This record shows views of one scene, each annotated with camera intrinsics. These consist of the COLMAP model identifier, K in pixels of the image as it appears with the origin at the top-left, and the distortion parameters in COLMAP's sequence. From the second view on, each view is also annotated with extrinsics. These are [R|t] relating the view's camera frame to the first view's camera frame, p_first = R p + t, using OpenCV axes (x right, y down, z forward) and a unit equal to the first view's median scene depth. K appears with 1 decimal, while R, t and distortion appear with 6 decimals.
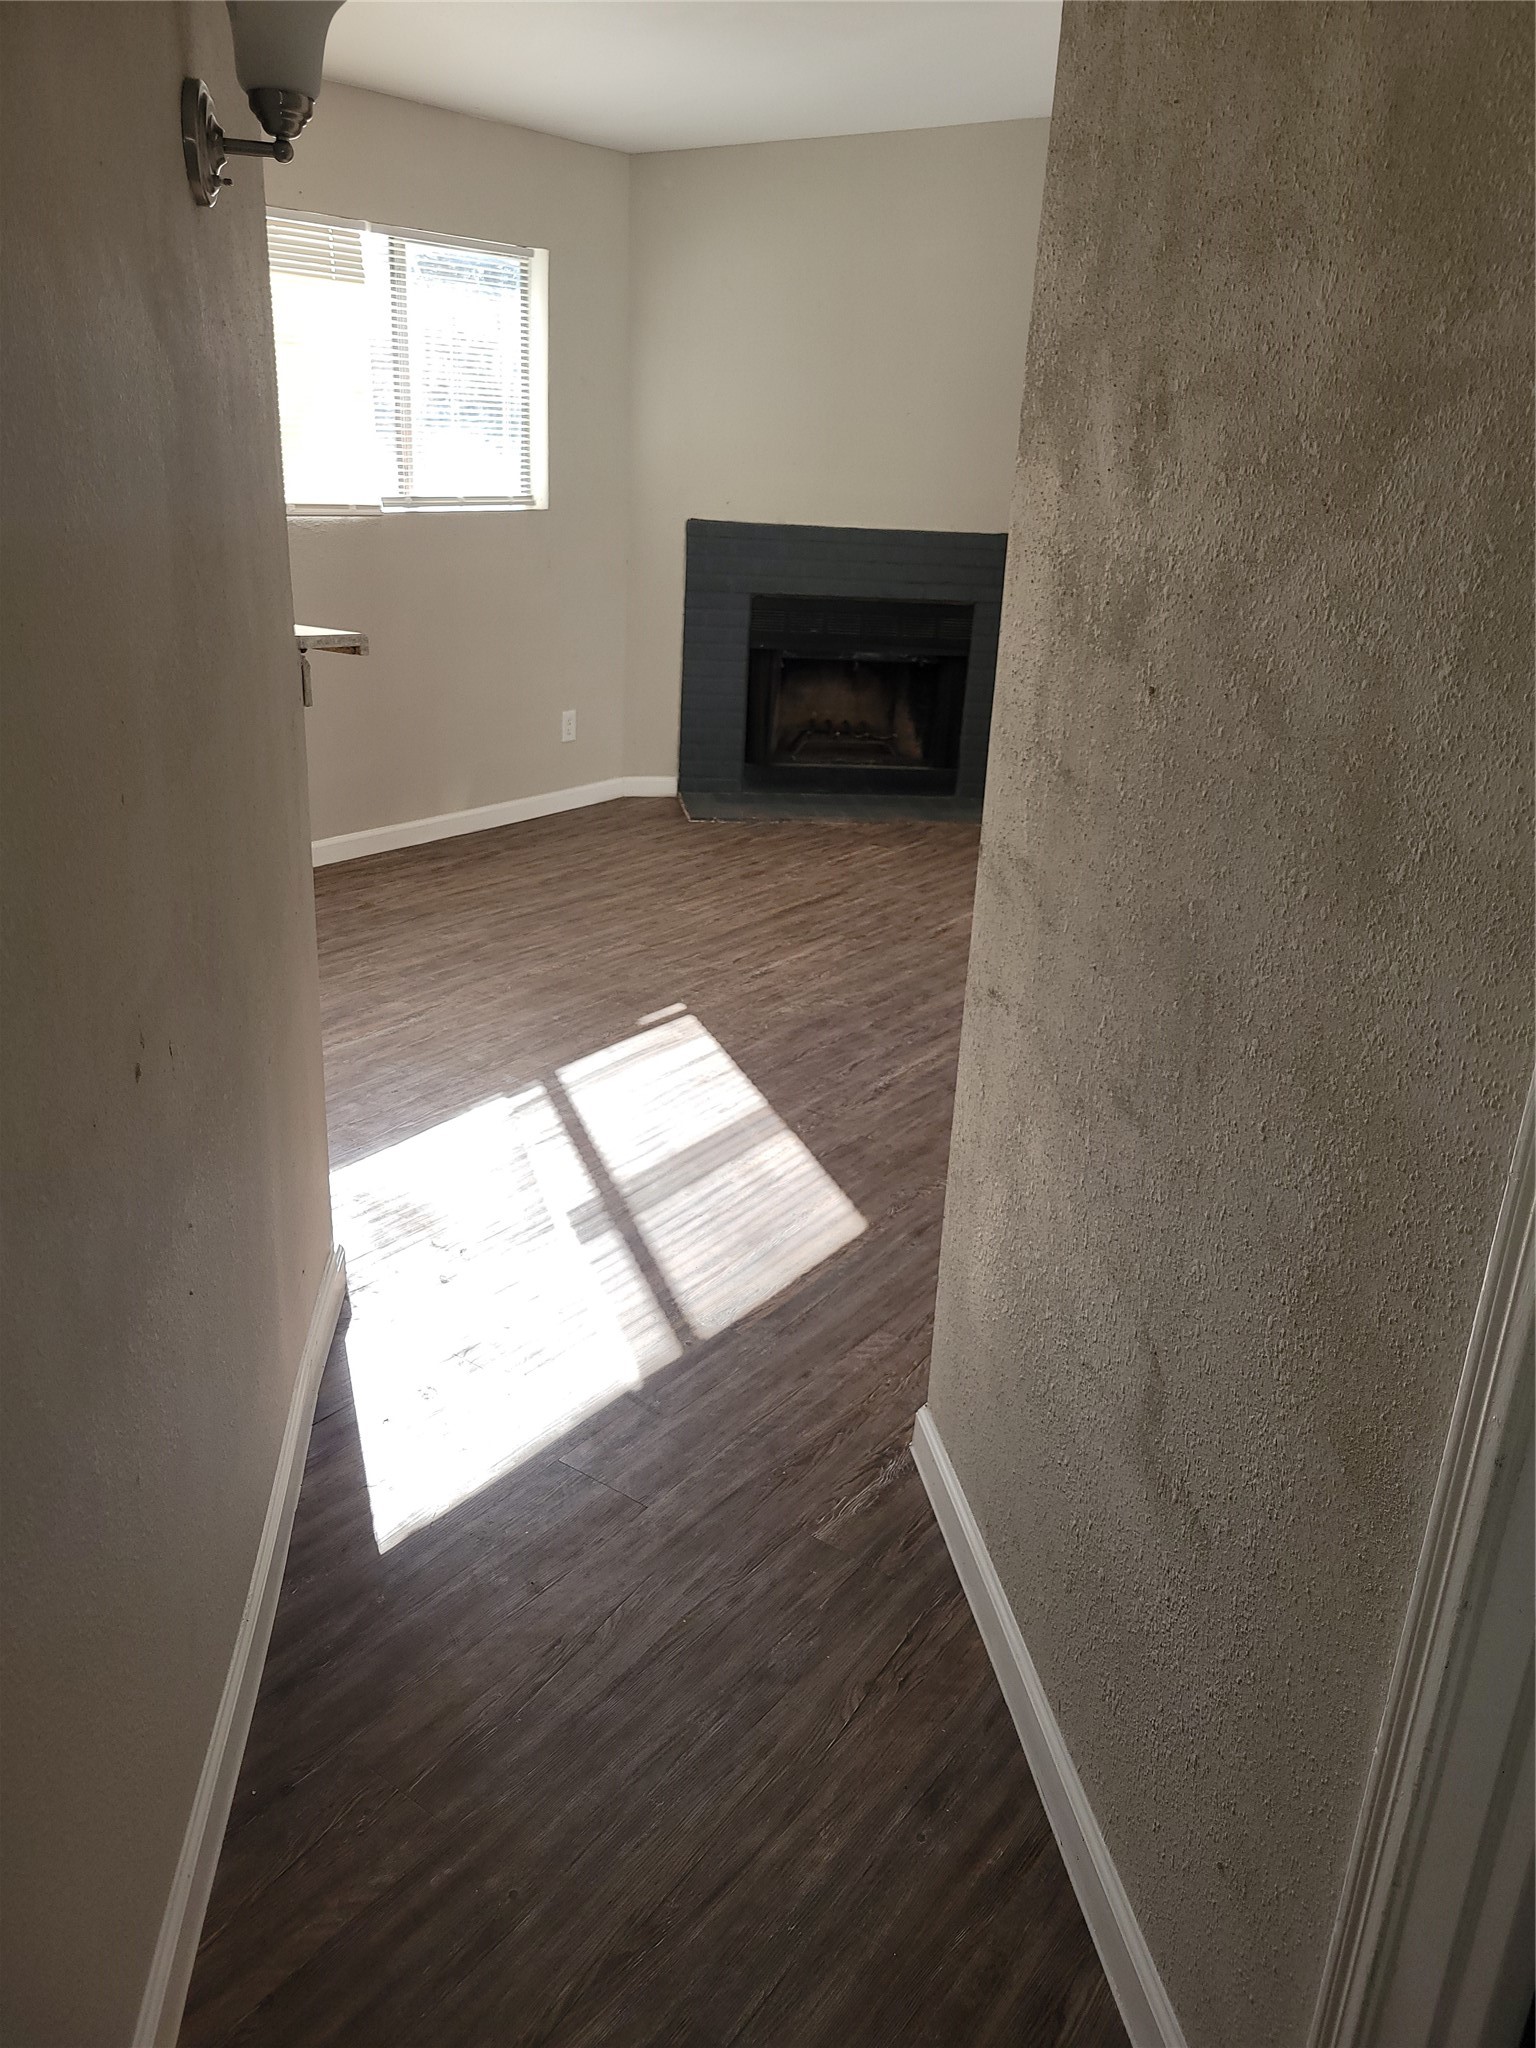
lens RADIAL K [[1529.5, 0, 772.7], [0, 1529.5, 1030.8], [0, 0, 1]] dist [0.038212, -0.008609]
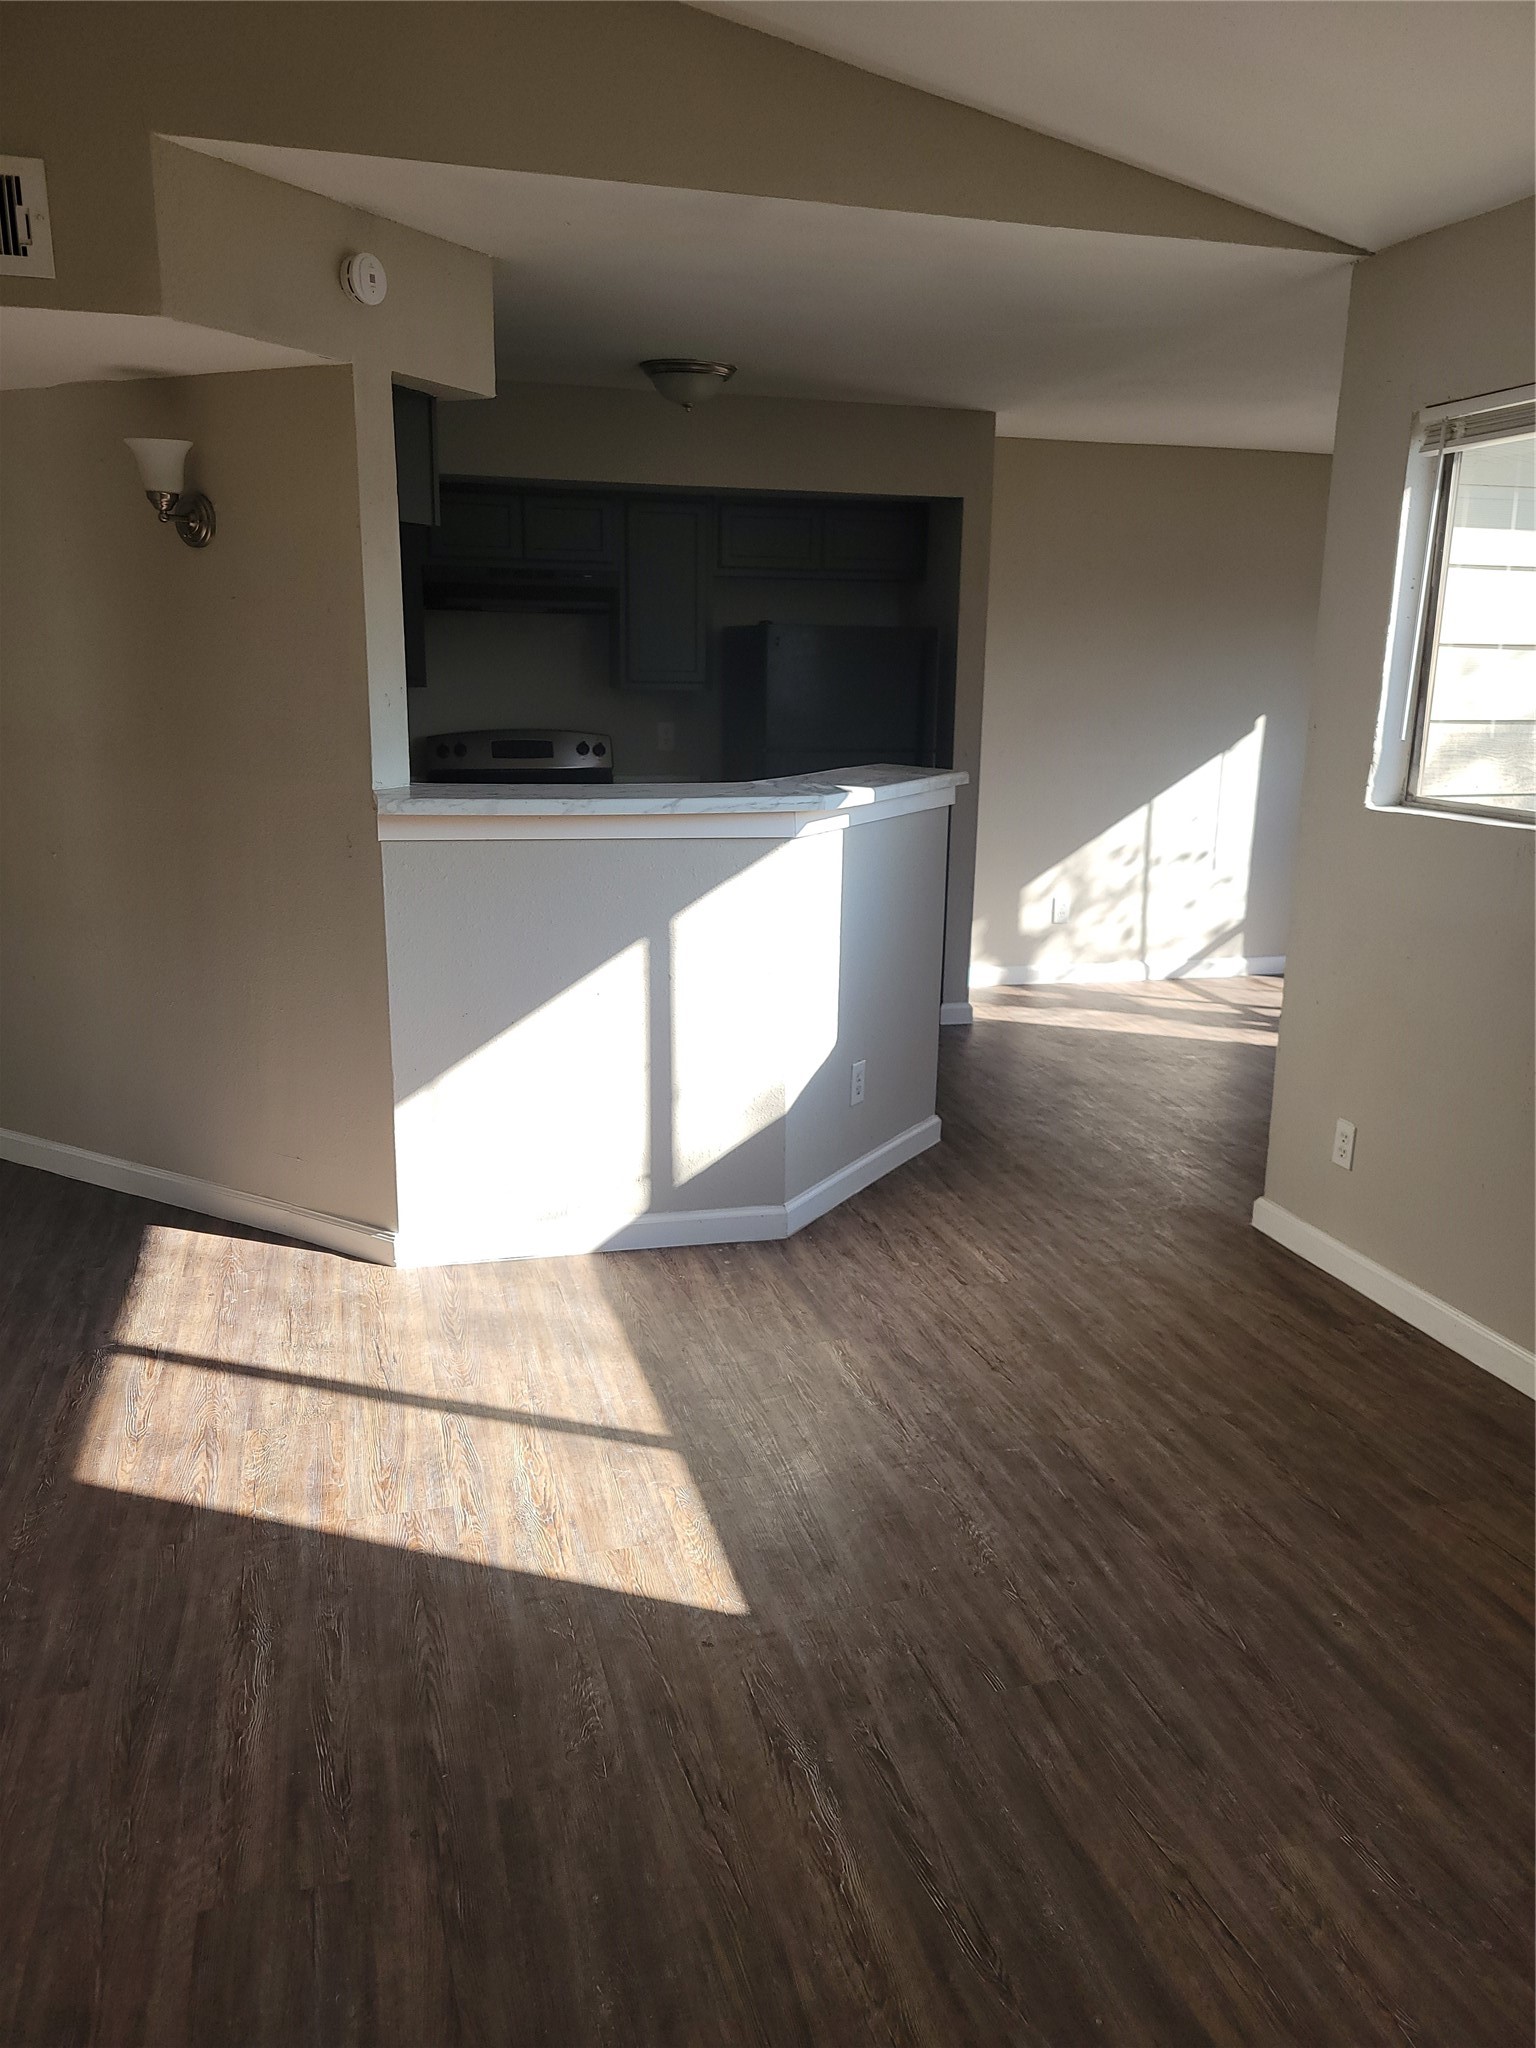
lens RADIAL K [[1529.5, 0, 782.0], [0, 1529.5, 1031.1], [0, 0, 1]] dist [0.038212, -0.008609]
pose [[-0.611327, 0.131401, -0.780393, 0.294671], [-0.333528, 0.851483, 0.404643, -0.368862], [0.717662, 0.507652, -0.476709, 0.984390]]
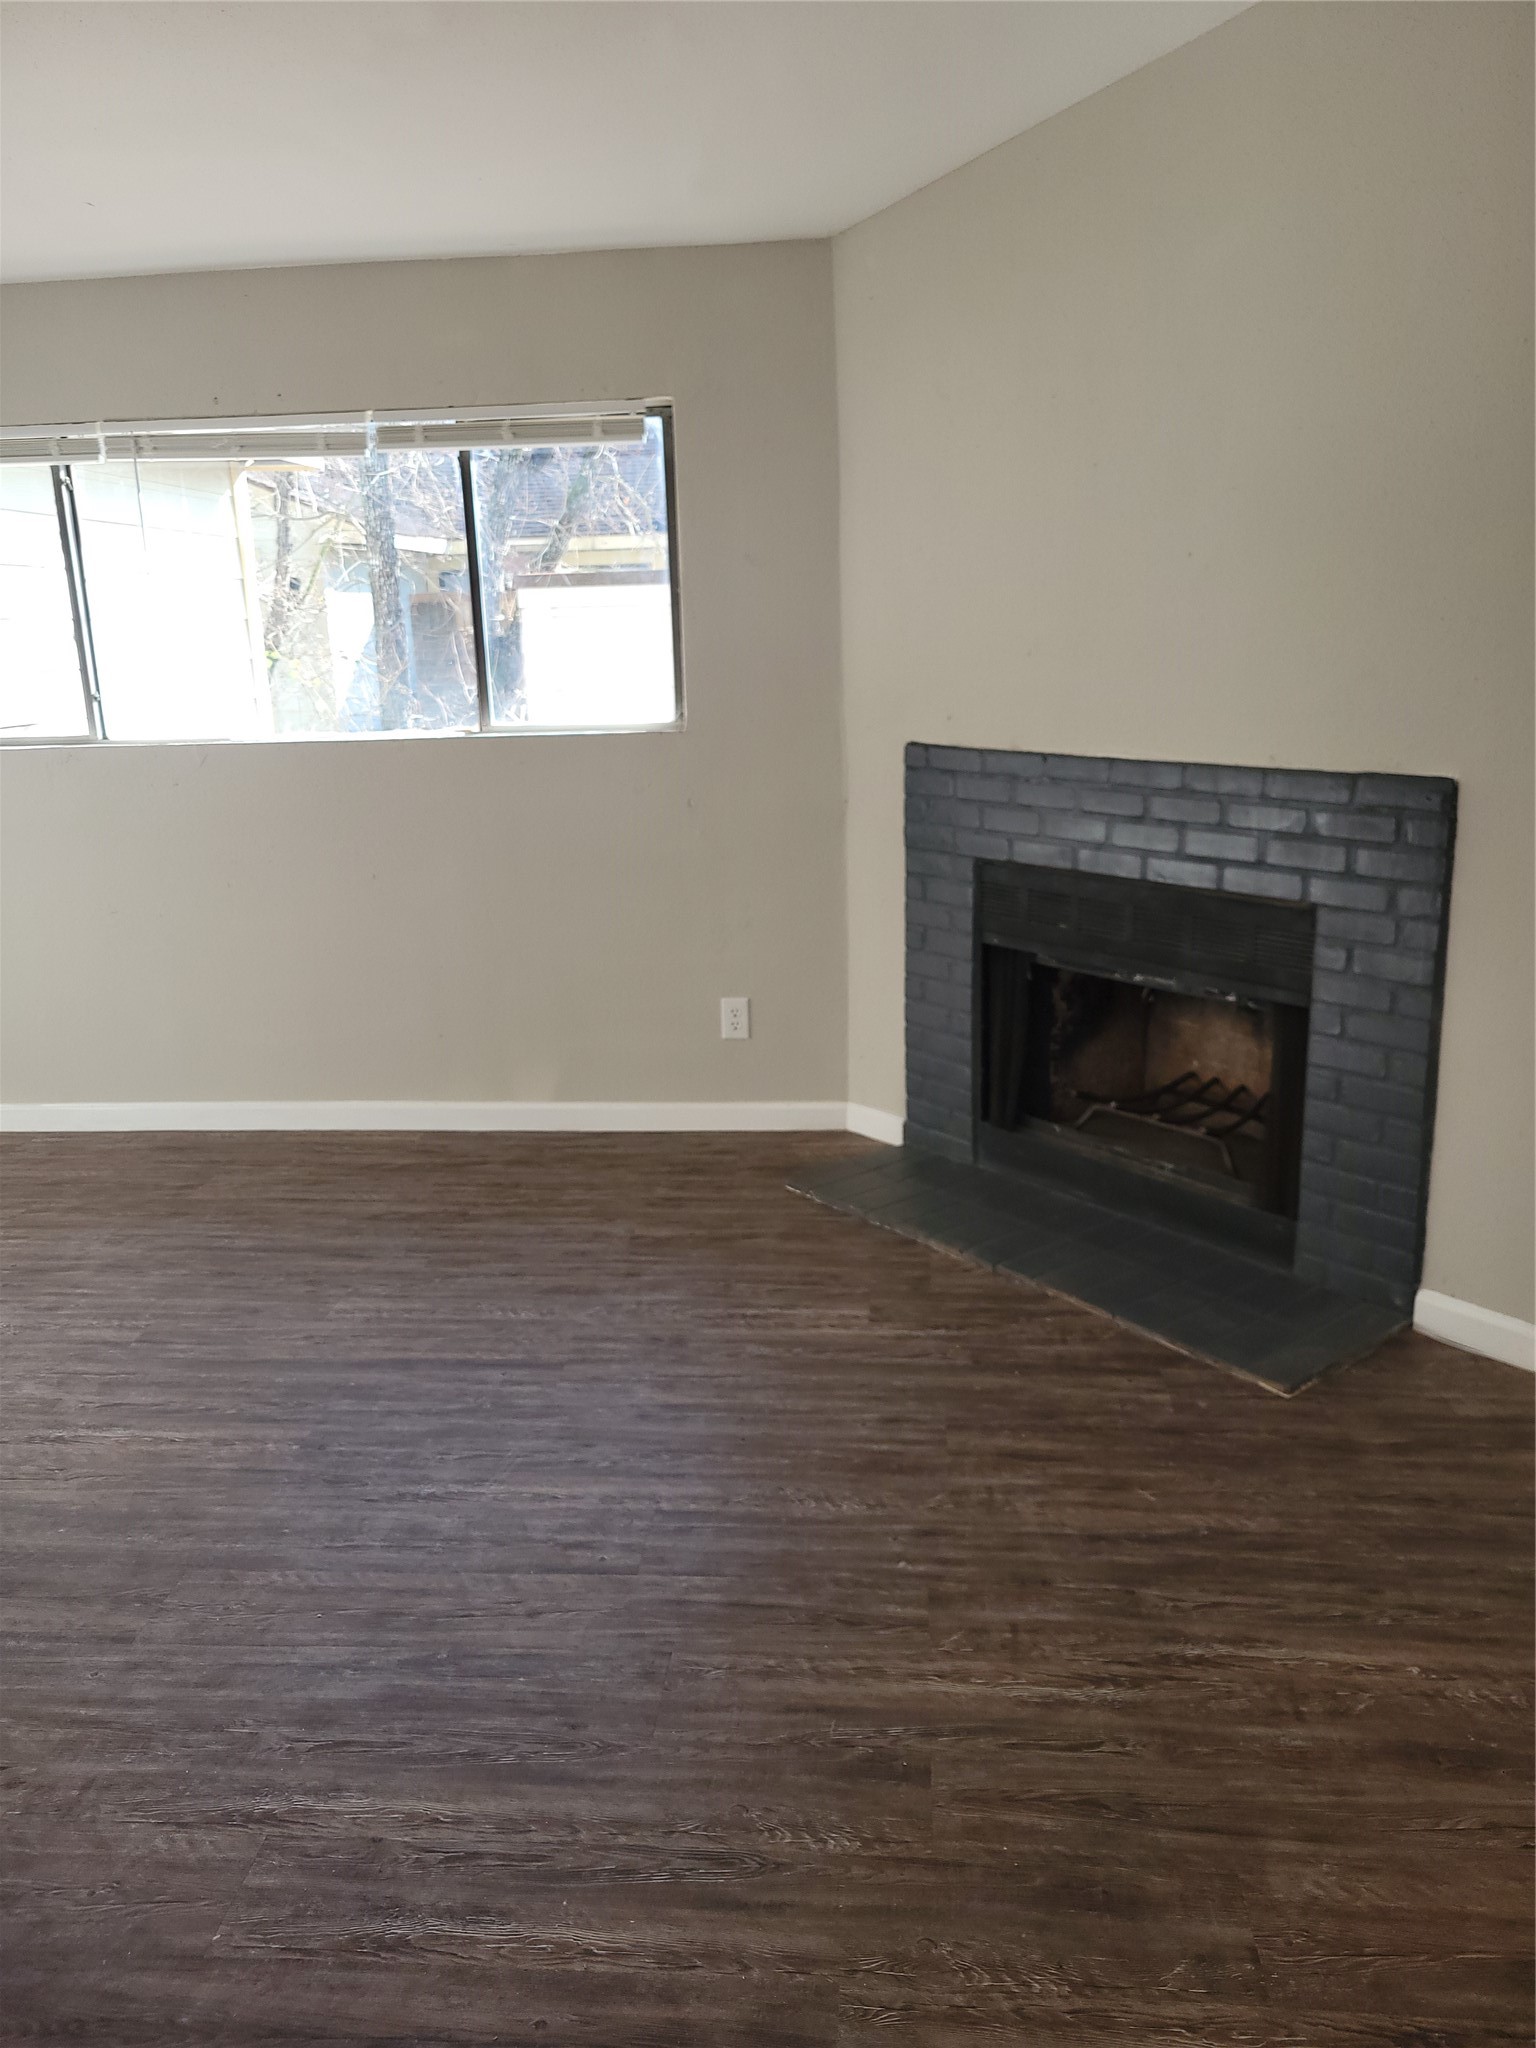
lens RADIAL K [[1529.5, 0, 777.3], [0, 1529.5, 1008.2], [0, 0, 1]] dist [0.038212, -0.008609]
pose [[0.519304, 0.147311, -0.841797, 0.586566], [-0.263527, 0.964632, 0.006237, -0.259314], [0.812943, 0.218598, 0.539758, 0.760275]]
